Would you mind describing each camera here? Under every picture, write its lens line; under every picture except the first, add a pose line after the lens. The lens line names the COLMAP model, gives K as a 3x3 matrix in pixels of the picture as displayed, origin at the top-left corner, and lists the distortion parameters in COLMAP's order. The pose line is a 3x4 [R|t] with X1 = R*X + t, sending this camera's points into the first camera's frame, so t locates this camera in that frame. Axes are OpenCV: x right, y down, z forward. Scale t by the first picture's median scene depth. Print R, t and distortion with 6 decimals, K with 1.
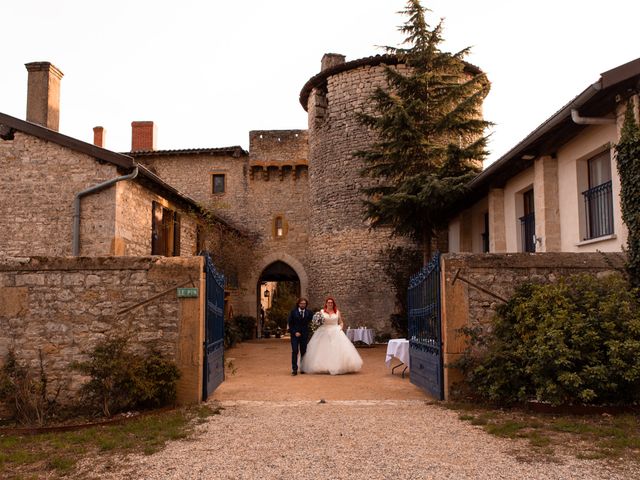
lens RADIAL K [[525.7, 0, 316.3], [0, 525.7, 261.1], [0, 0, 1]] dist [0.003119, 0.004385]
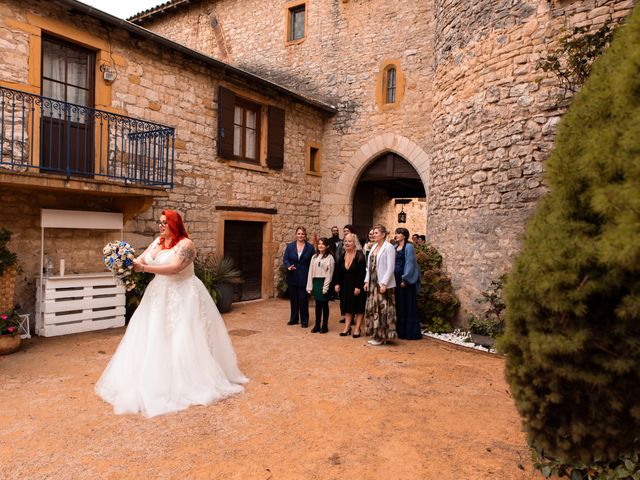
lens RADIAL K [[493.6, 0, 320.0], [0, 493.6, 240.0], [0, 0, 1]] dist [0.005837, 0.000017]
pose [[0.856738, 0.039274, -0.514254, 0.220235], [0.003389, 0.996646, 0.081761, 0.081541], [0.515740, -0.071790, 0.853732, 0.943131]]
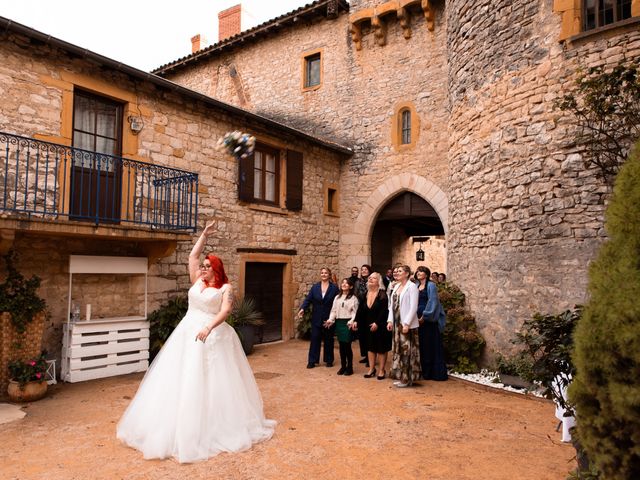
lens RADIAL K [[491.6, 0, 320.0], [0, 491.6, 240.0], [0, 0, 1]] dist [0.006985, 0.004165]
pose [[0.840059, -0.019309, -0.542151, 0.215567], [0.024276, 0.999703, 0.002010, 0.079769], [0.541951, -0.014850, 0.840279, 0.938757]]
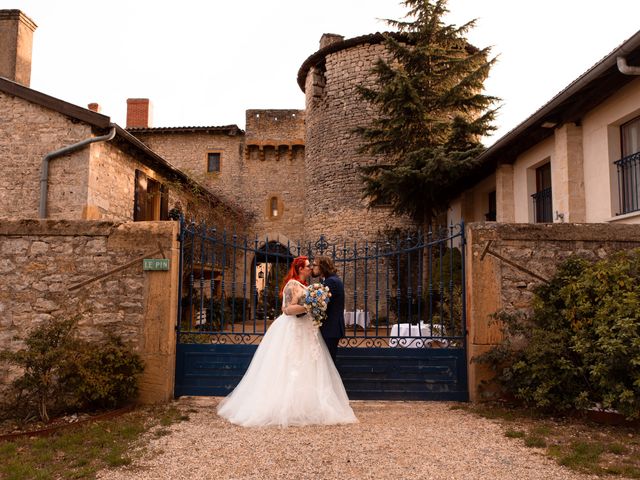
lens RADIAL K [[493.6, 0, 320.0], [0, 493.6, 240.0], [0, 0, 1]] dist [0.005837, 0.000017]
pose [[0.999676, 0.016195, 0.019657, -0.003992], [-0.015914, 0.999770, -0.014380, 0.015156], [-0.019886, 0.014062, 0.999703, 0.124408]]
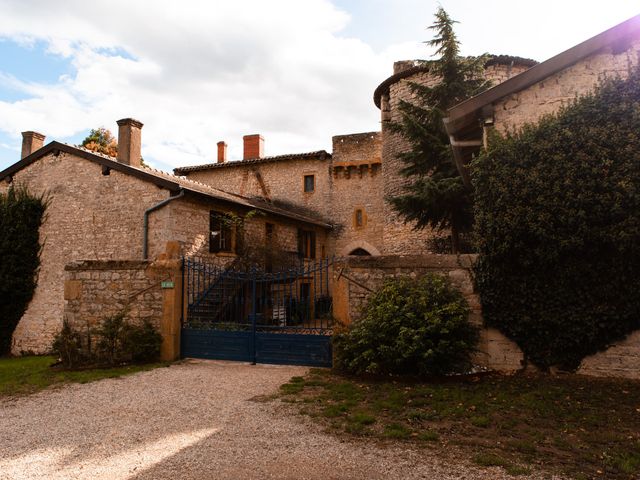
lens RADIAL K [[504.2, 0, 320.0], [0, 504.2, 240.0], [0, 0, 1]] dist [-0.001896, 0.000155]
pose [[0.951368, -0.019697, -0.307426, 0.320134], [0.019395, 0.999804, -0.004038, -0.027705], [0.307445, -0.002121, 0.951564, -0.113277]]
